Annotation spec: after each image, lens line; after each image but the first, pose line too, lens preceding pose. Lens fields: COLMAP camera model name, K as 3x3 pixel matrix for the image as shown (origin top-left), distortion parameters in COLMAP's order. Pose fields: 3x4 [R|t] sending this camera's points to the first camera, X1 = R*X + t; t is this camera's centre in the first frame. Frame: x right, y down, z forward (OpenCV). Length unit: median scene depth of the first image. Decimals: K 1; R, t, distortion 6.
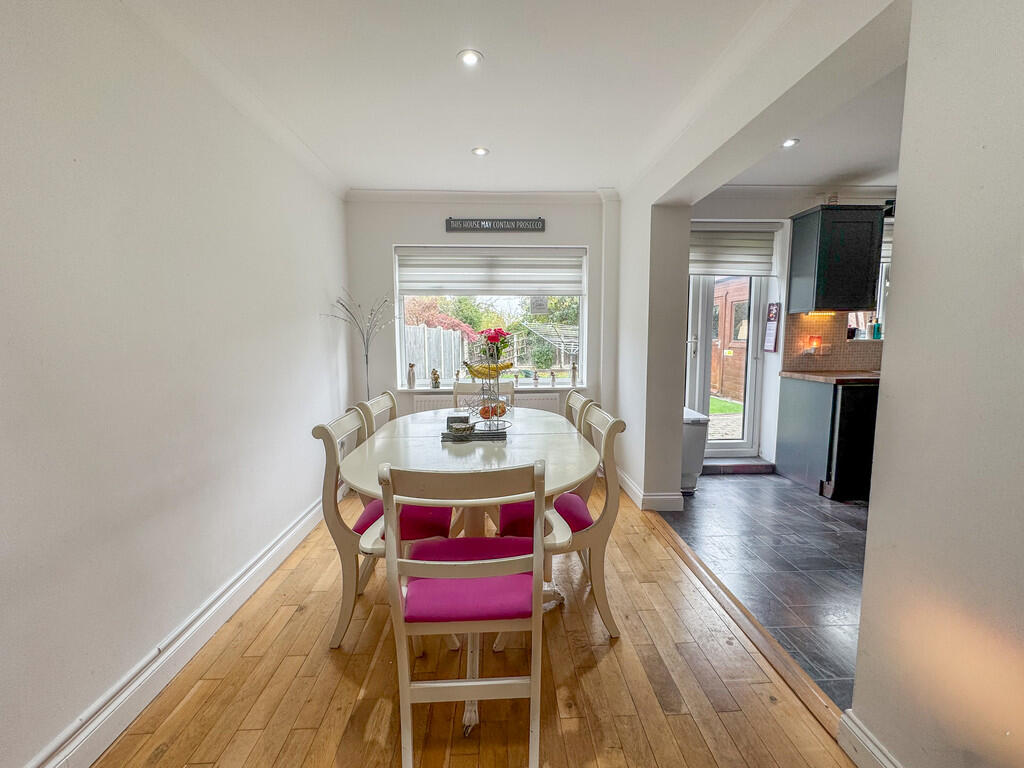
lens RADIAL K [[412.6, 0, 512.0], [0, 412.6, 384.0], [0, 0, 1]] dist [0.001224, 0.000079]
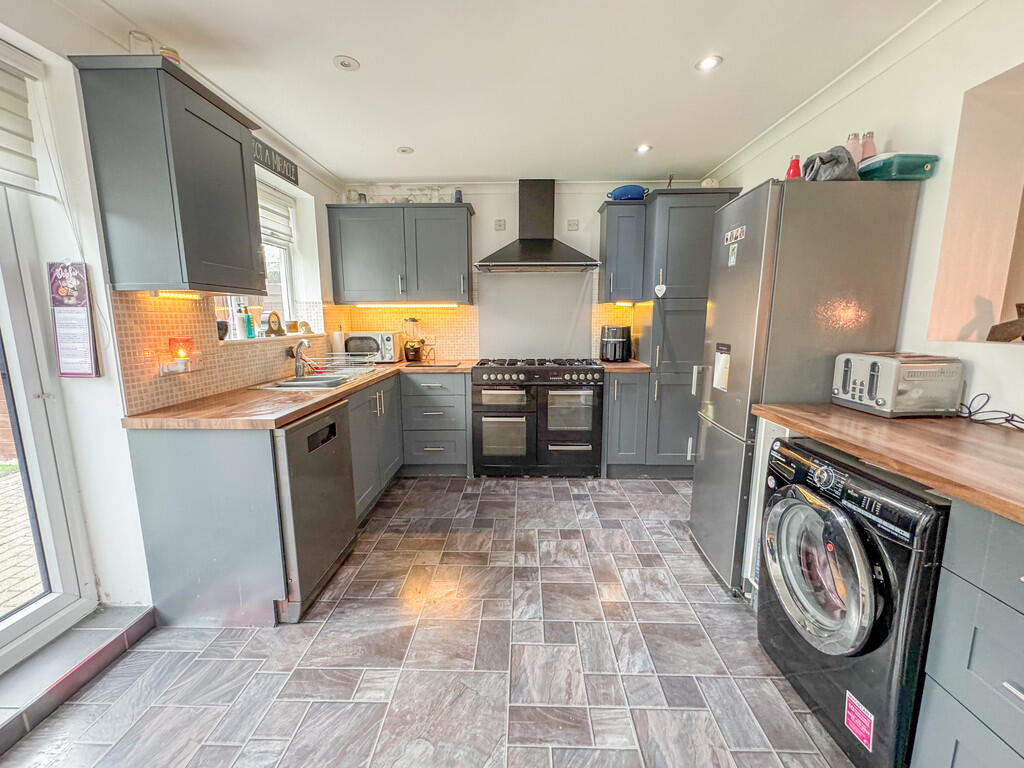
lens RADIAL K [[428.0, 0, 512.0], [0, 428.0, 384.0], [0, 0, 1]] dist [0.000019, 0.000101]
pose [[0.059776, -0.147023, 0.987325, 0.215915], [0.117543, 0.983249, 0.139300, -0.083061], [-0.991267, 0.107727, 0.076057, 0.538115]]
